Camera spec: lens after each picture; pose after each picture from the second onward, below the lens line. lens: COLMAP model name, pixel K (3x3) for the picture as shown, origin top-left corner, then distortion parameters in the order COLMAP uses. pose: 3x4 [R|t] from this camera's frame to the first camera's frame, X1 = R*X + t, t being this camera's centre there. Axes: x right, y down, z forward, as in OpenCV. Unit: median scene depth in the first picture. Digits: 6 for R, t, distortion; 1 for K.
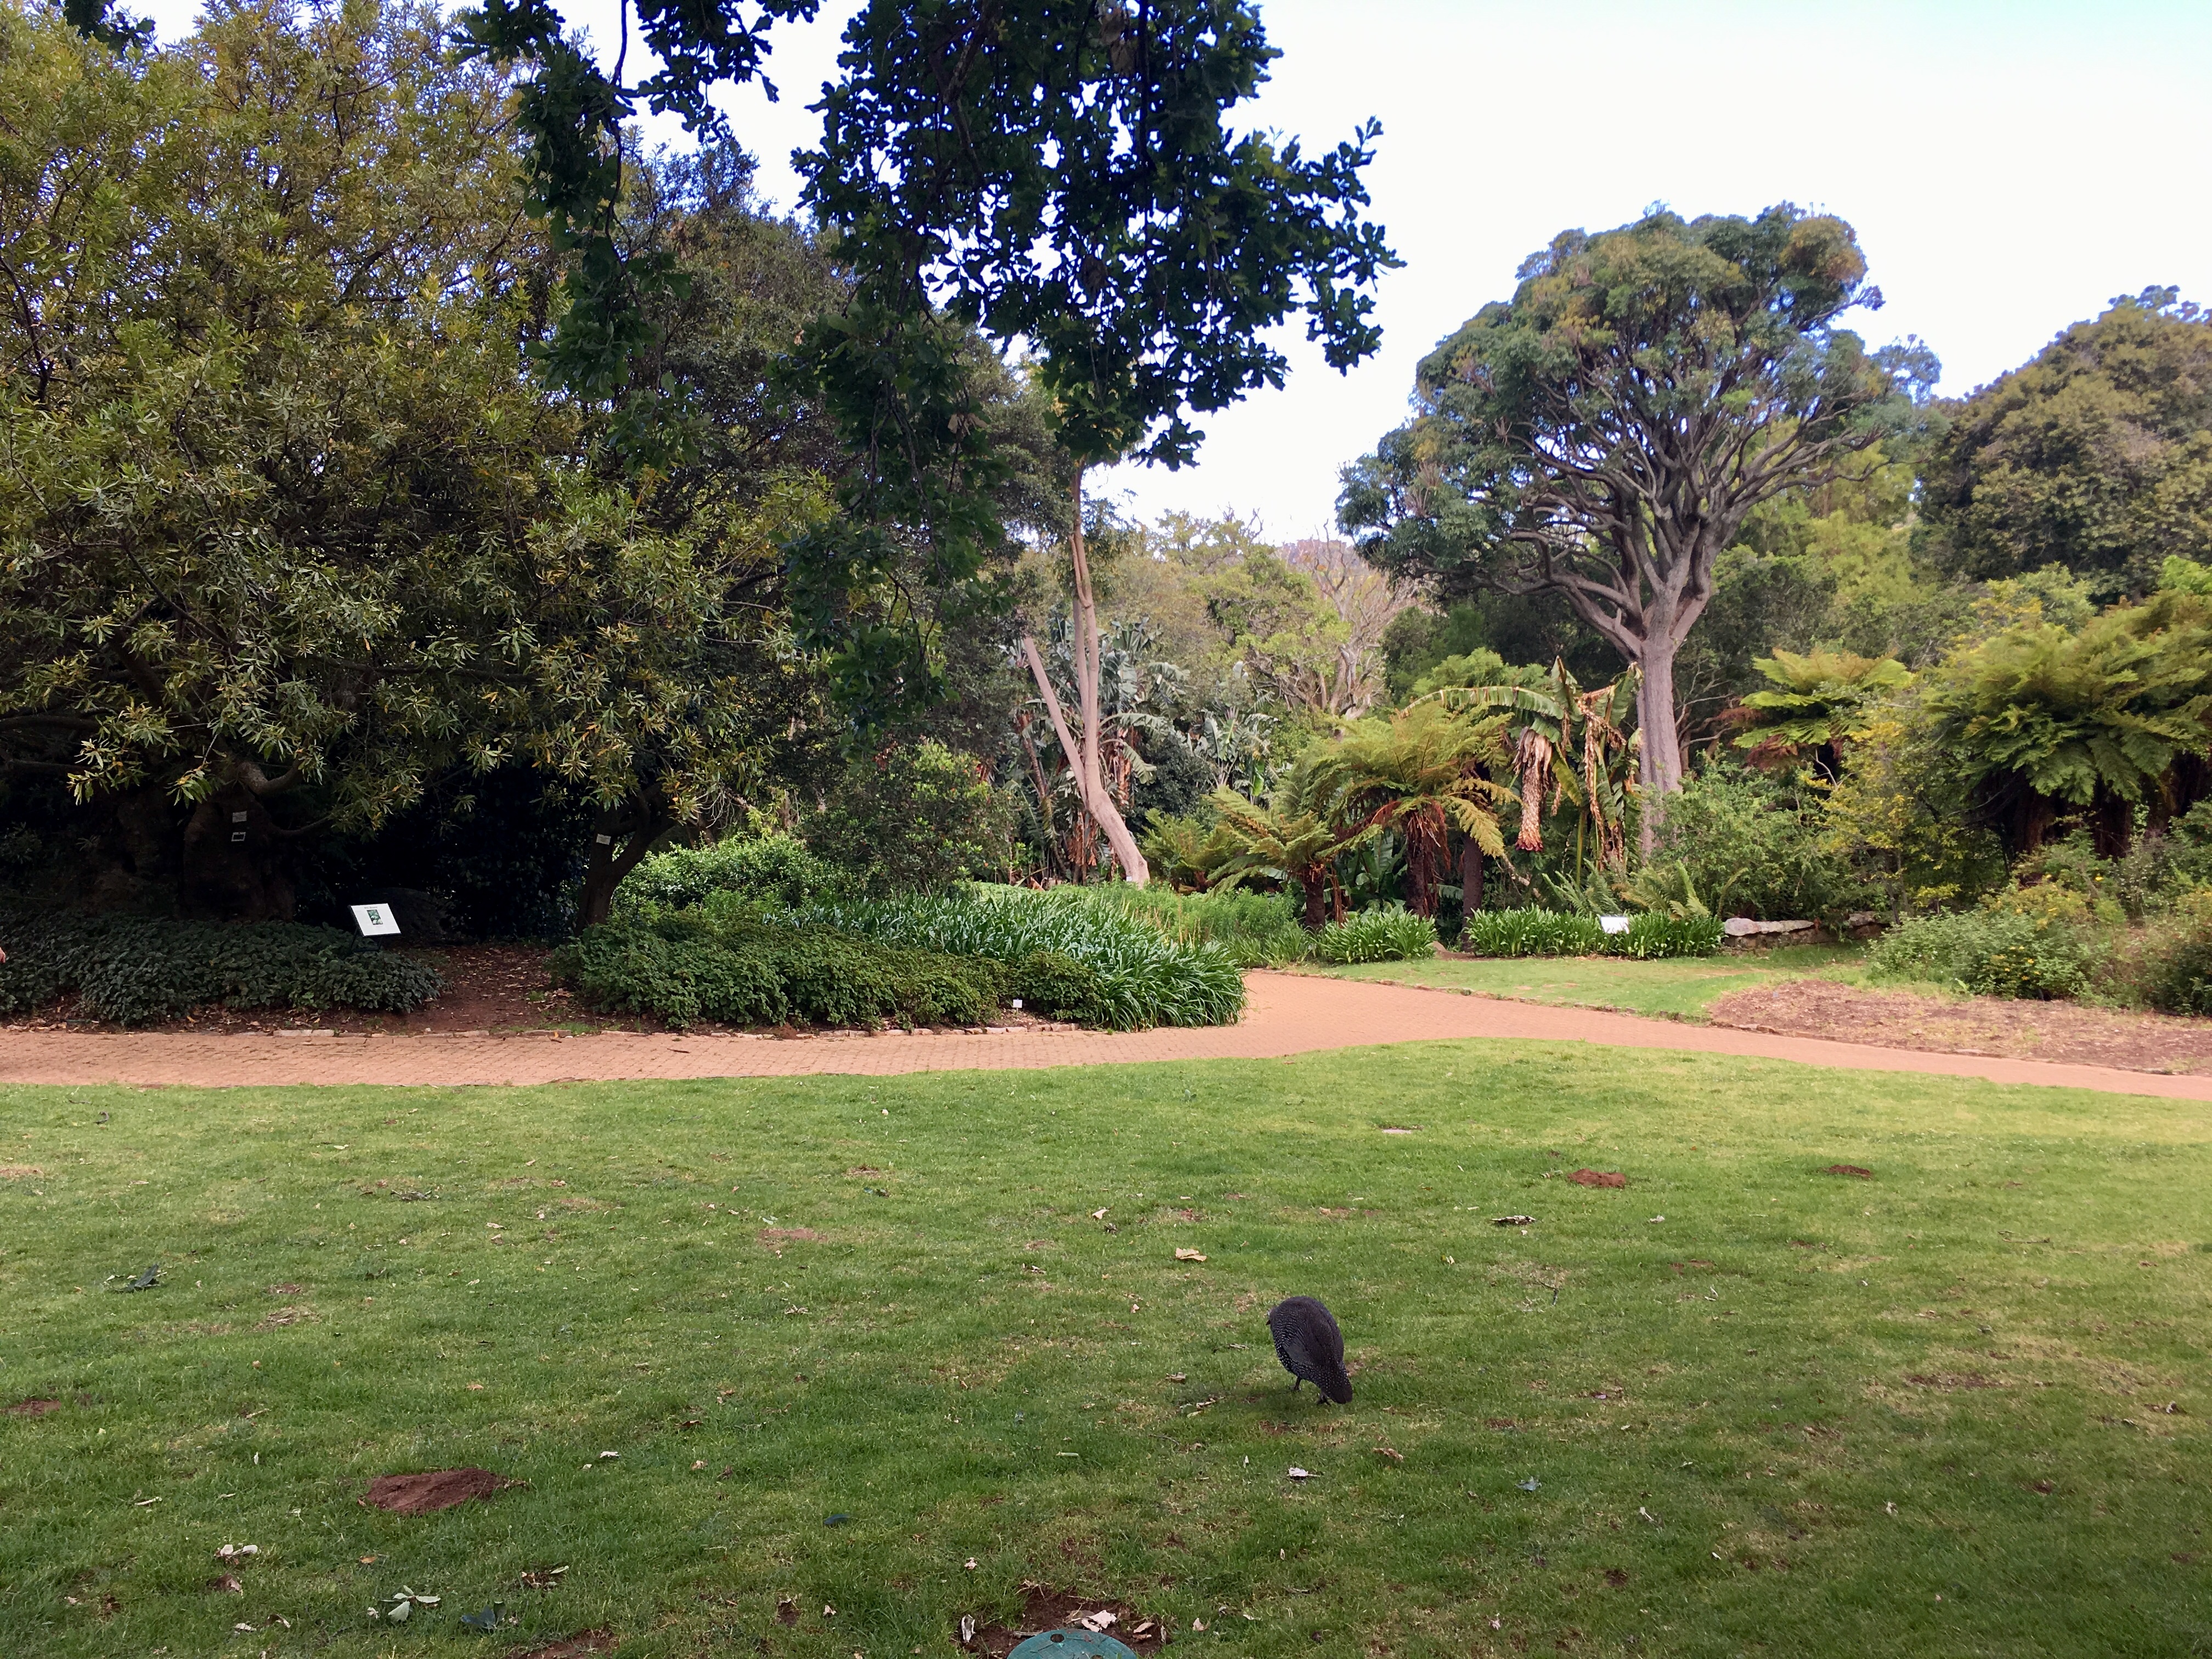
lens RADIAL K [[1873.9, 0, 1105.7], [0, 1873.9, 828.4], [0, 0, 1]] dist [0.003246, -0.006036]
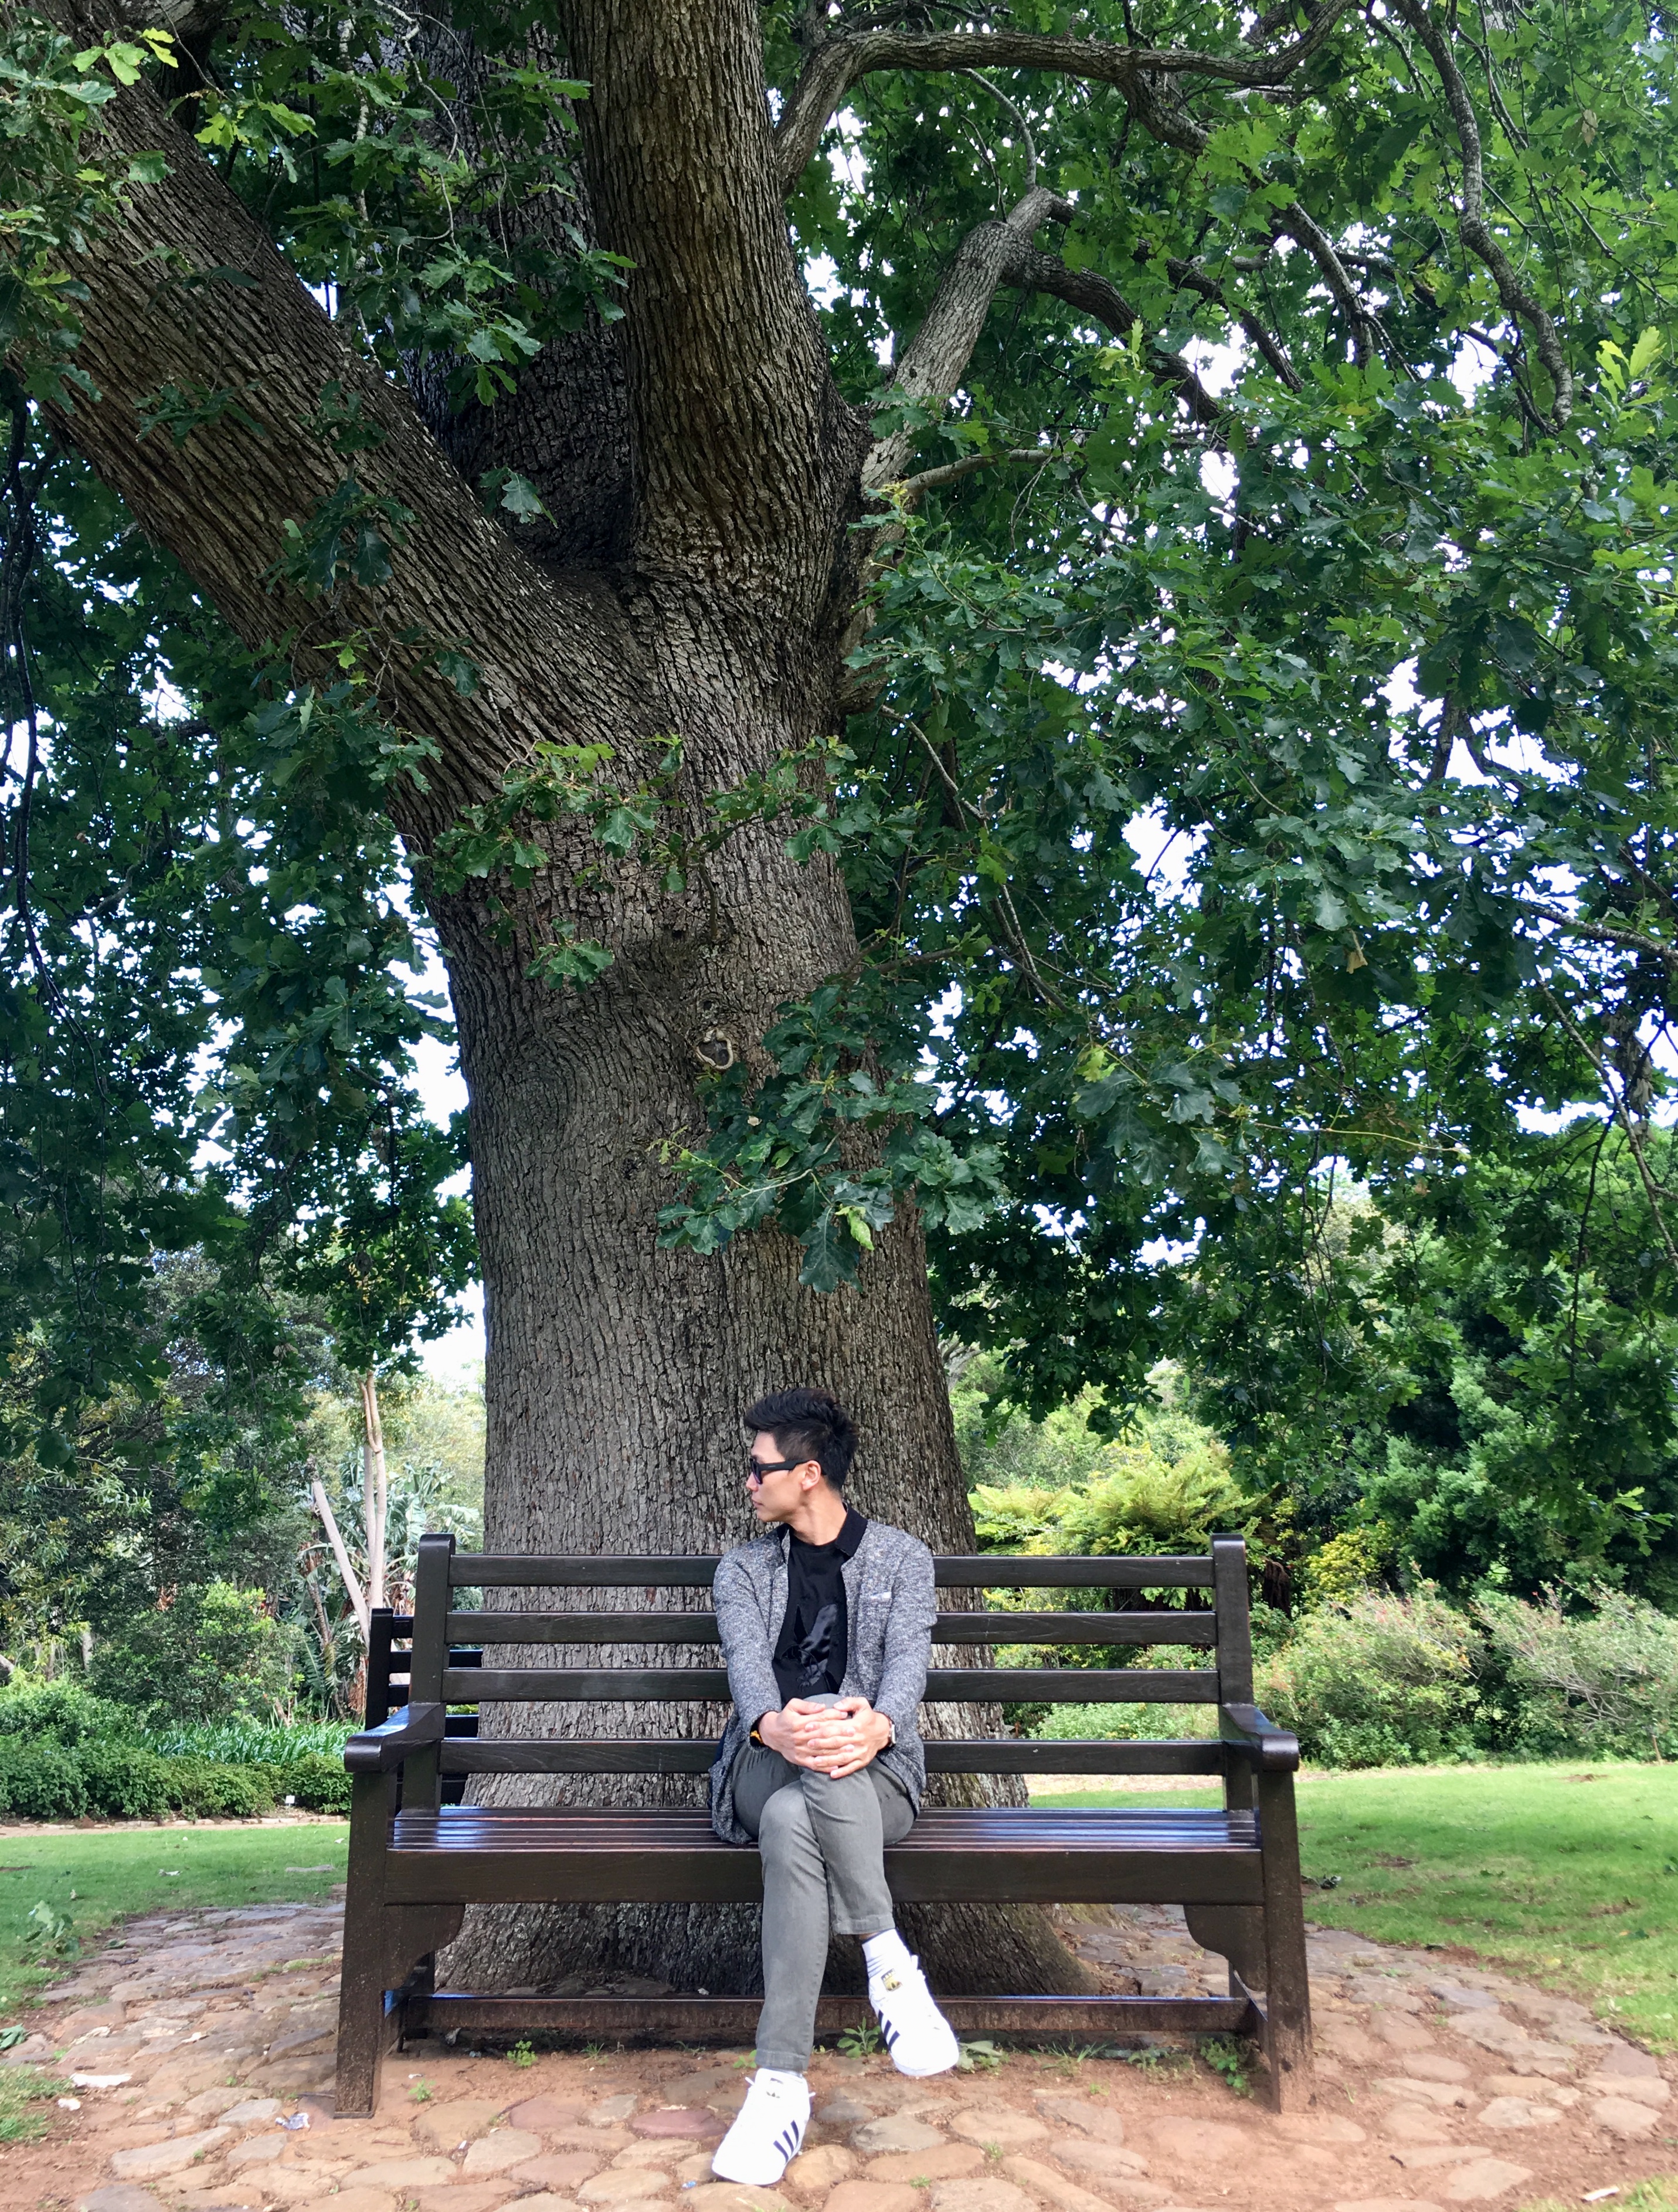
lens RADIAL K [[2009.3, 0, 834.3], [0, 2009.3, 1106.7], [0, 0, 1]] dist [0.082224, 0.010837]
pose [[0.979334, 0.028048, 0.200294, 0.015007], [0.029347, 0.960149, -0.277944, 0.034540], [-0.200108, 0.278078, 0.939483, -0.315520]]
